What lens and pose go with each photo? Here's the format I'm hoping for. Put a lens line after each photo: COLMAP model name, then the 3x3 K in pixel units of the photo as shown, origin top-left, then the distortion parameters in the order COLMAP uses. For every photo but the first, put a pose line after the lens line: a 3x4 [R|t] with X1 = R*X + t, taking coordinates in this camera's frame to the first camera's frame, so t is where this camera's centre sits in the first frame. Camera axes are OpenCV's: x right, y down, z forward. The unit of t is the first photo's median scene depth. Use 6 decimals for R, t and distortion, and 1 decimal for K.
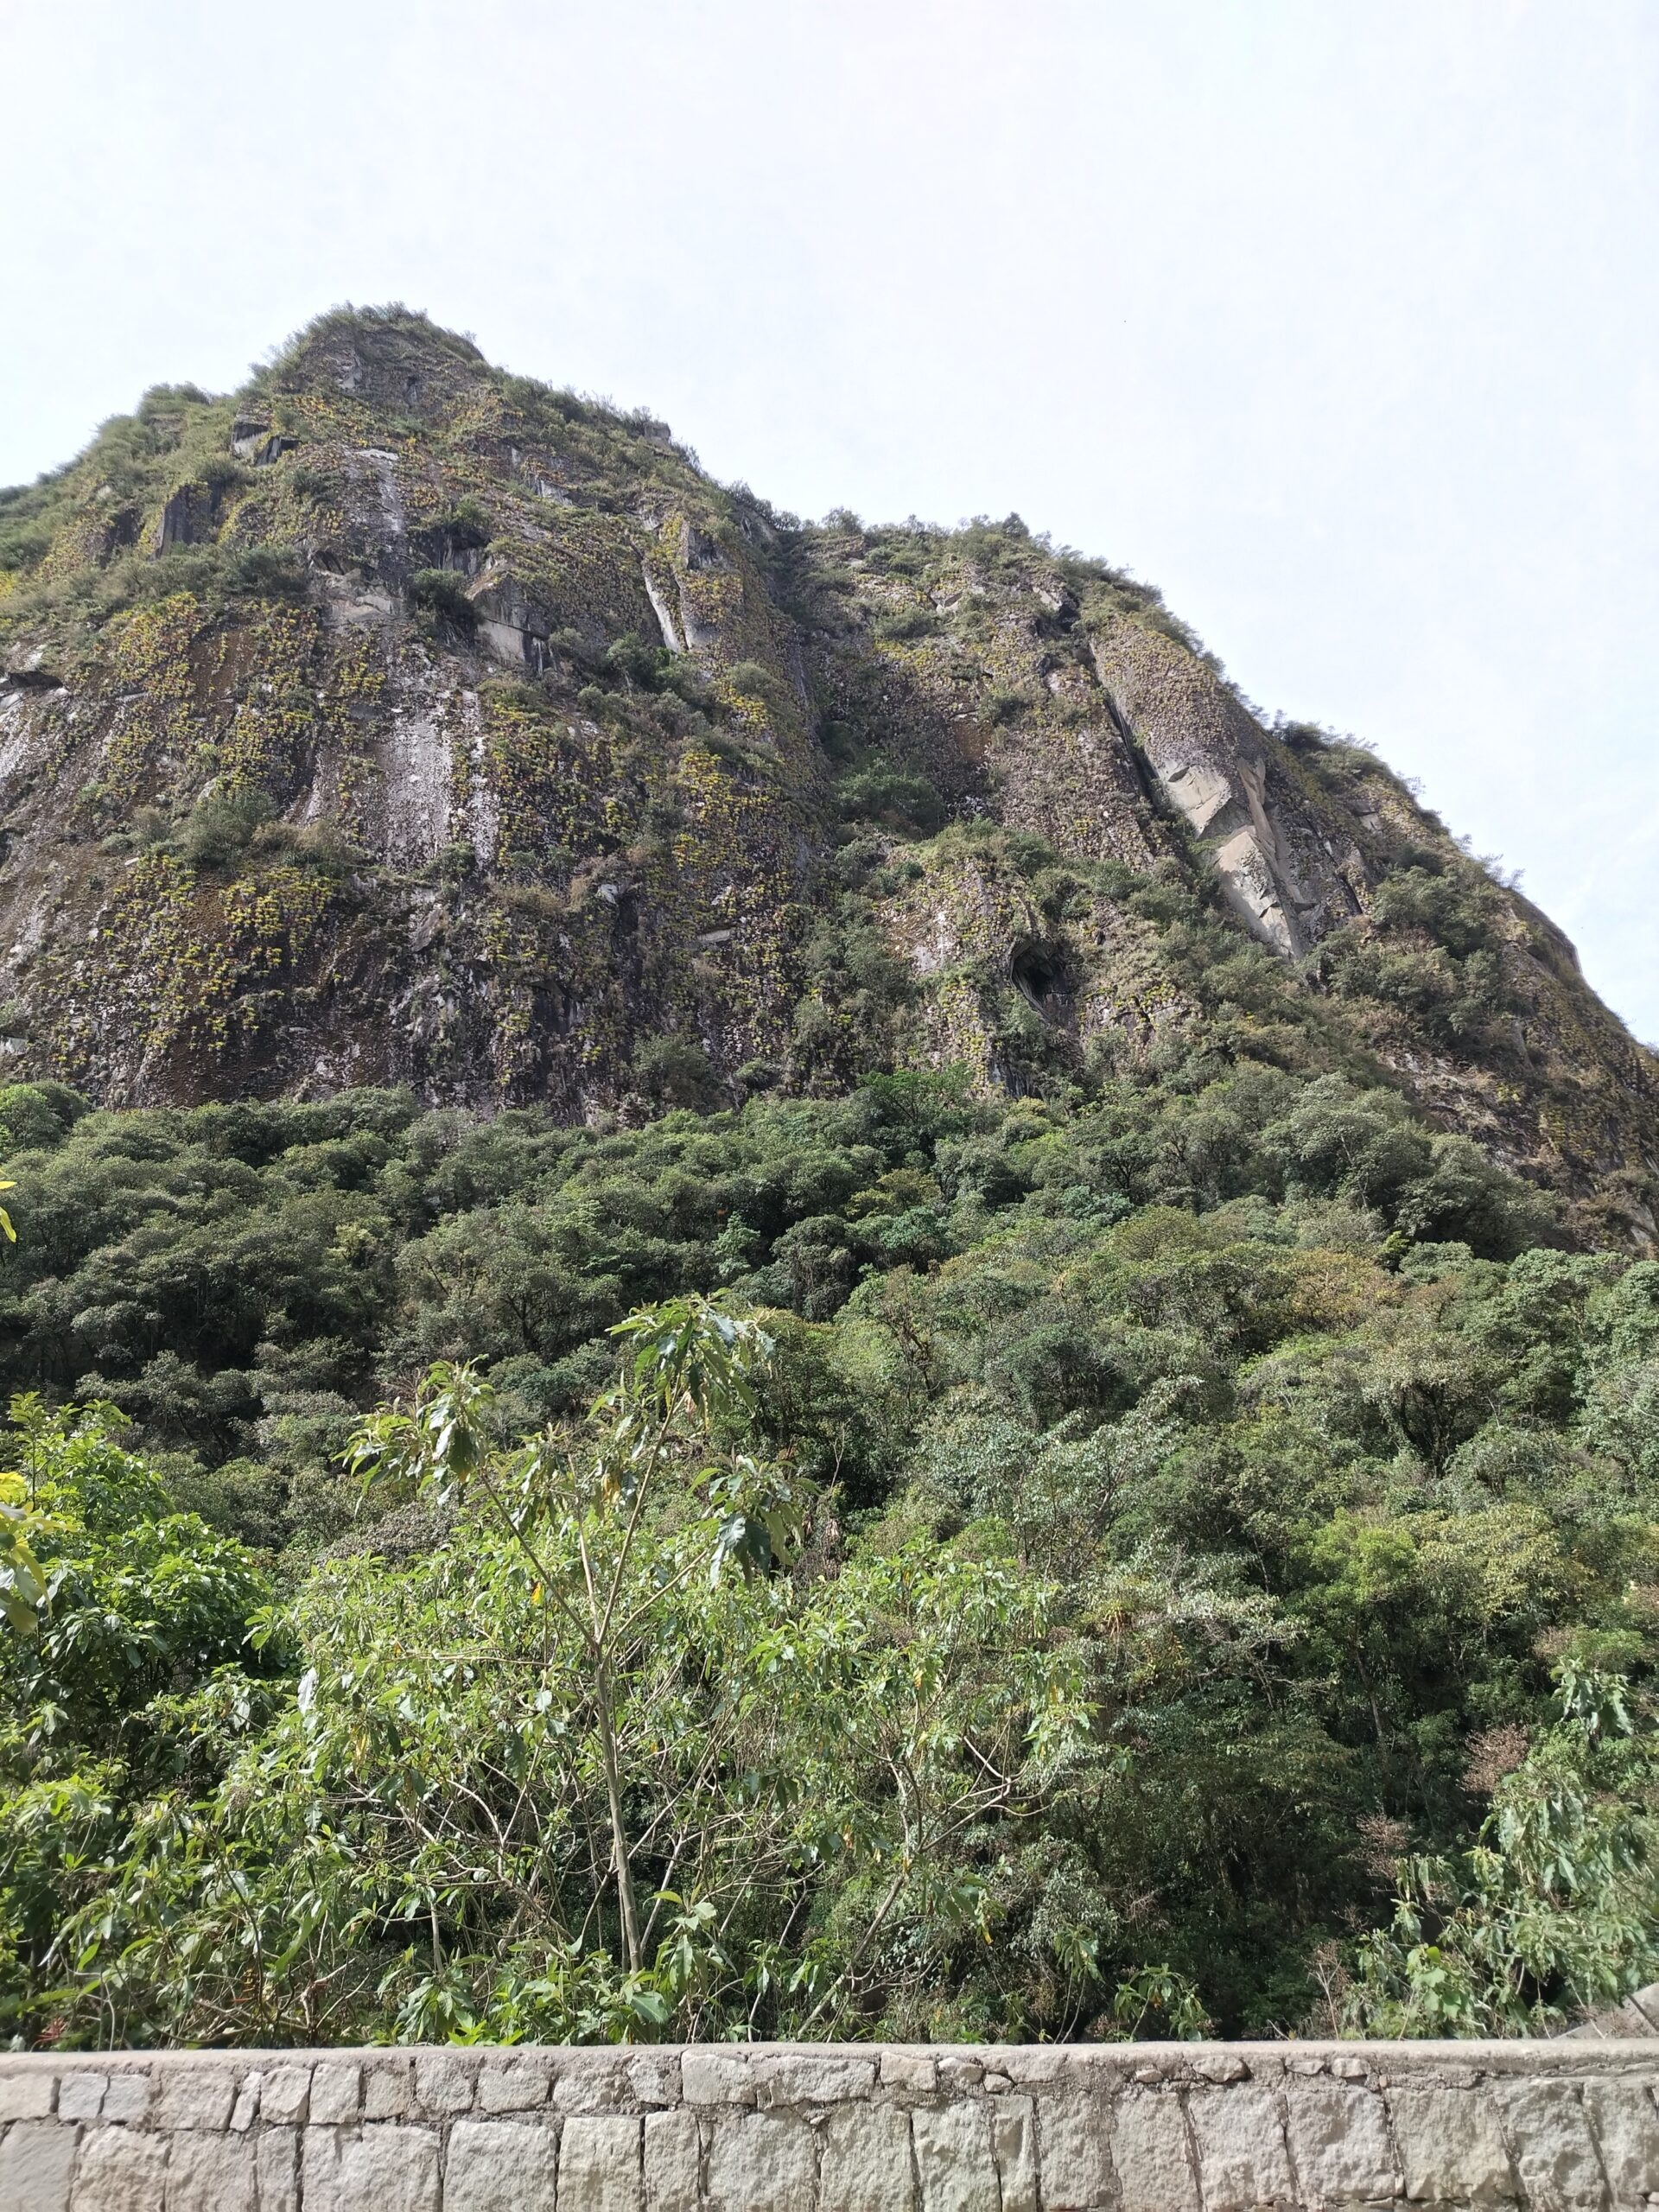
lens RADIAL K [[1495.7, 0, 829.6], [0, 1495.7, 1104.8], [0, 0, 1]] dist [-0.001865, -0.004863]
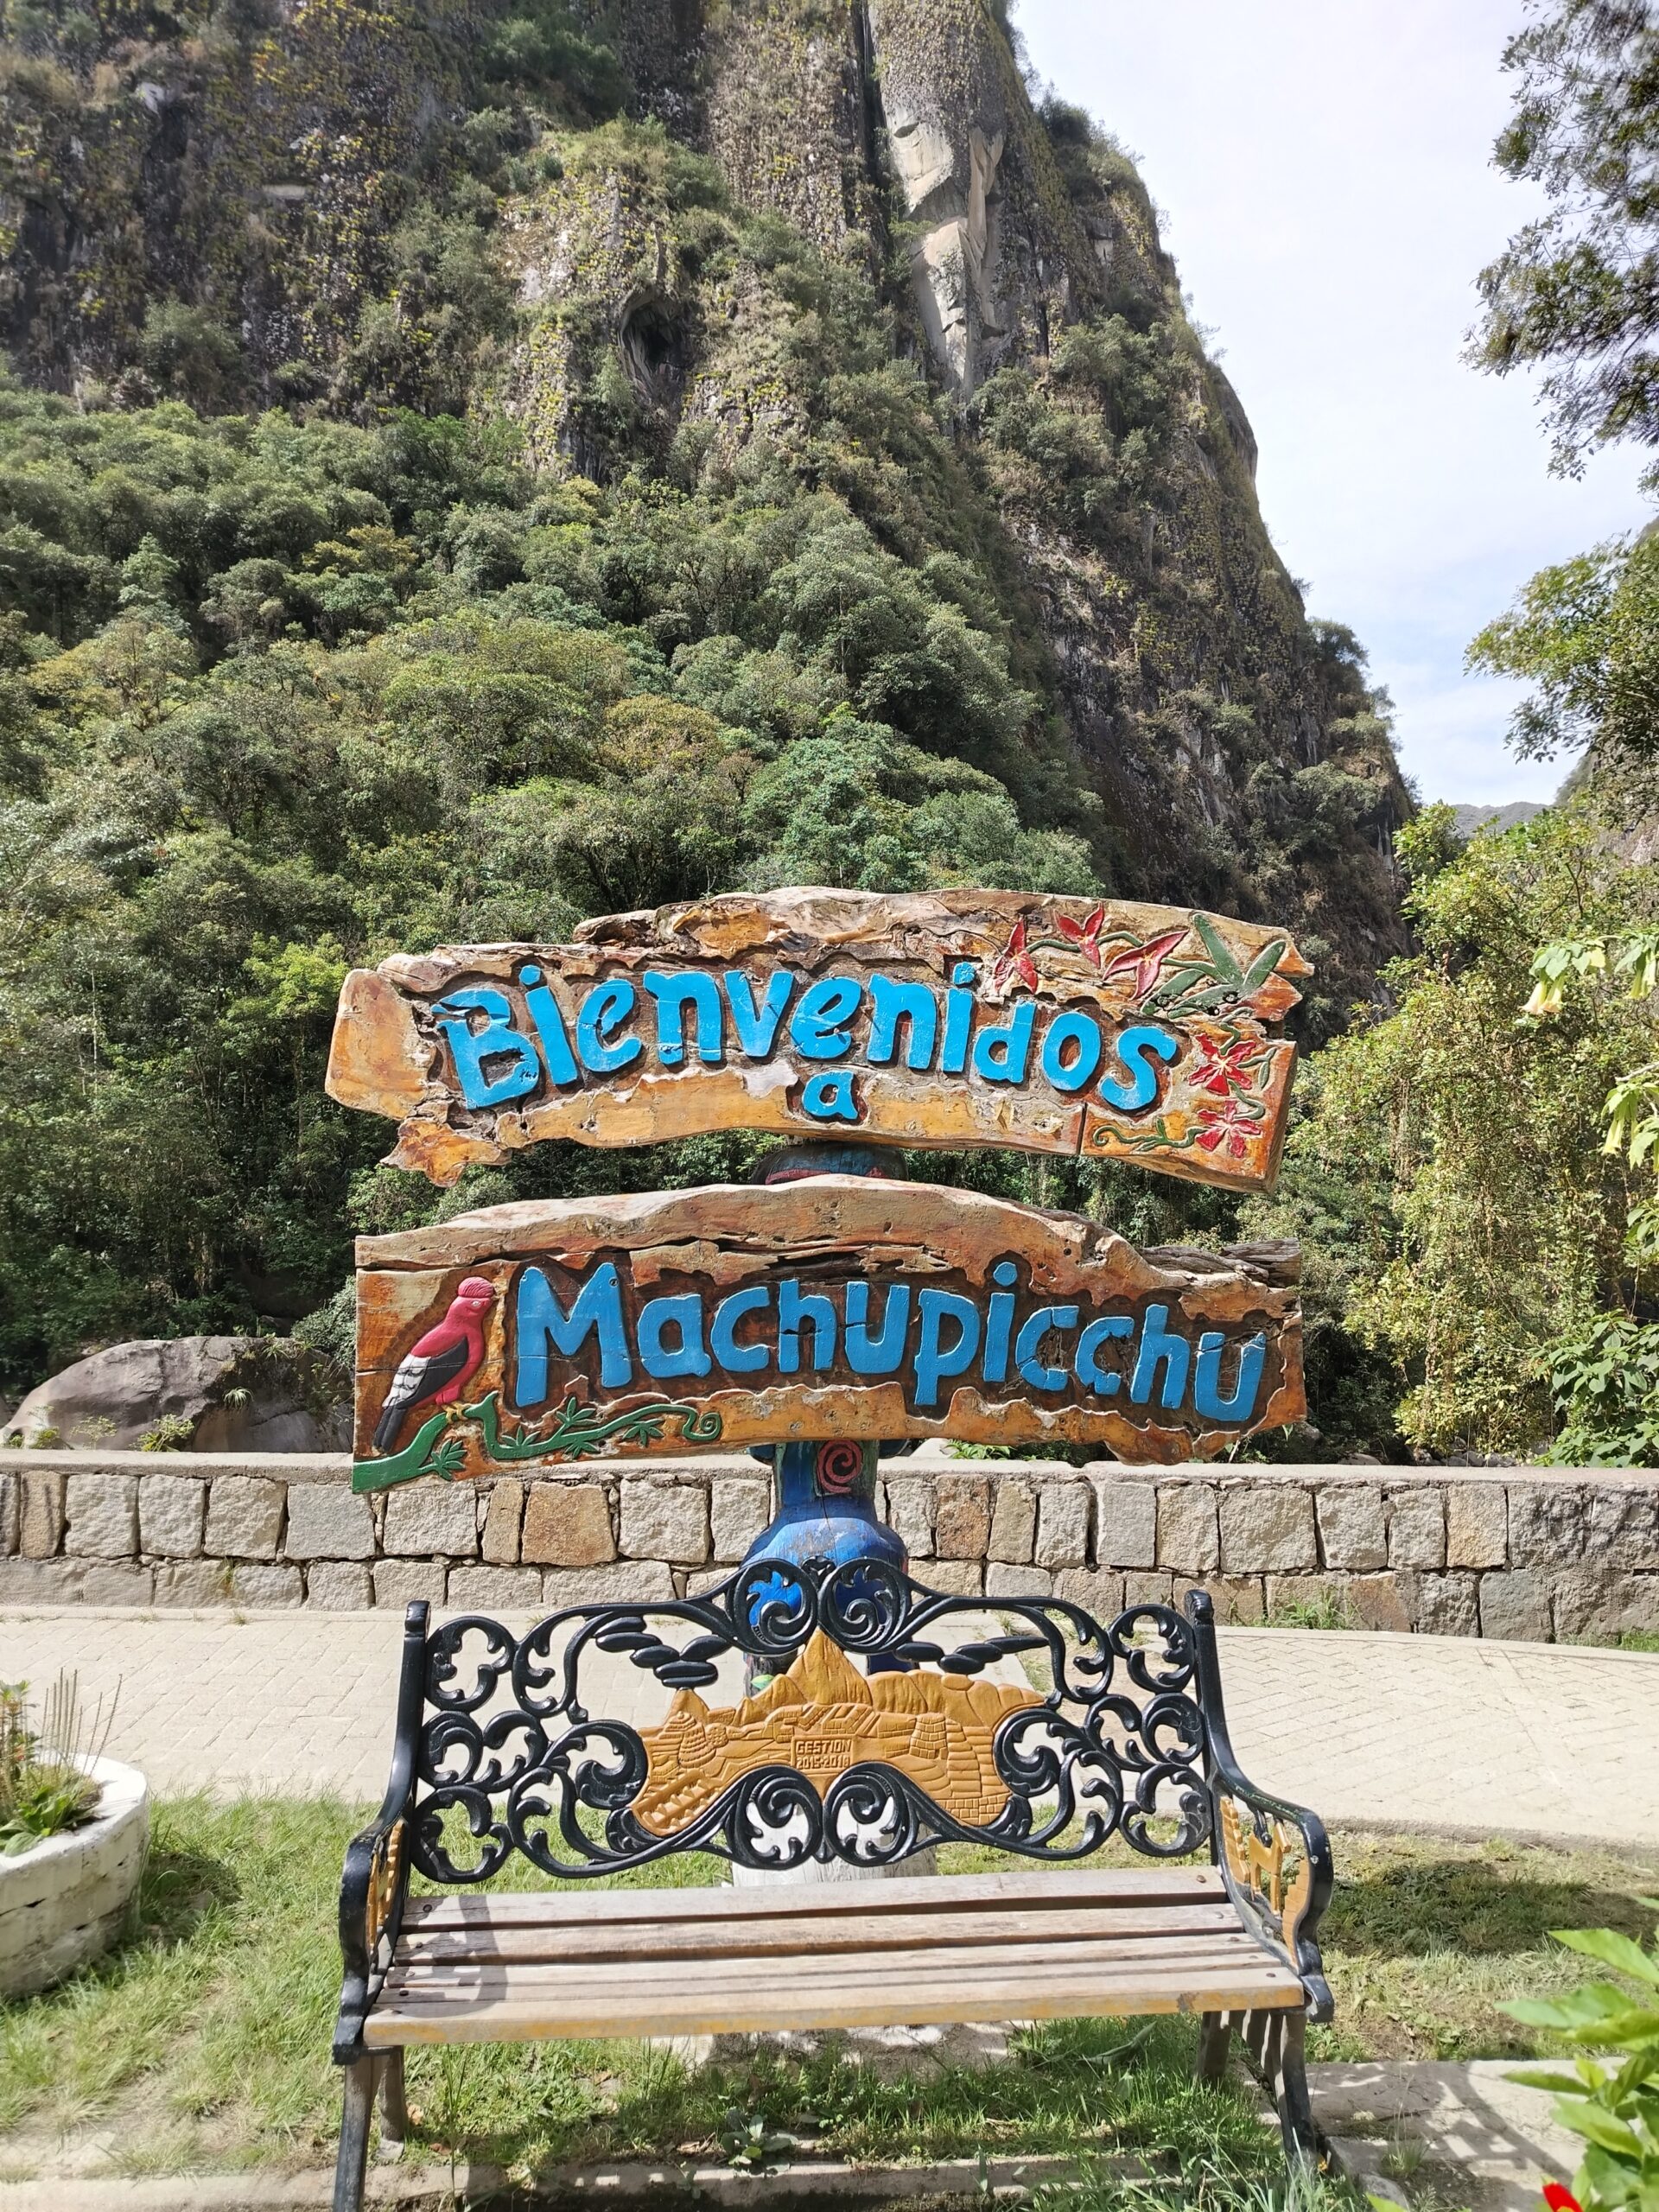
lens RADIAL K [[1495.7, 0, 827.0], [0, 1495.7, 1108.9], [0, 0, 1]] dist [-0.001865, -0.004863]
pose [[0.966615, 0.142346, 0.213055, 0.112916], [-0.214190, 0.905244, 0.366954, -0.019024], [-0.140632, -0.400338, 0.905512, -0.007308]]
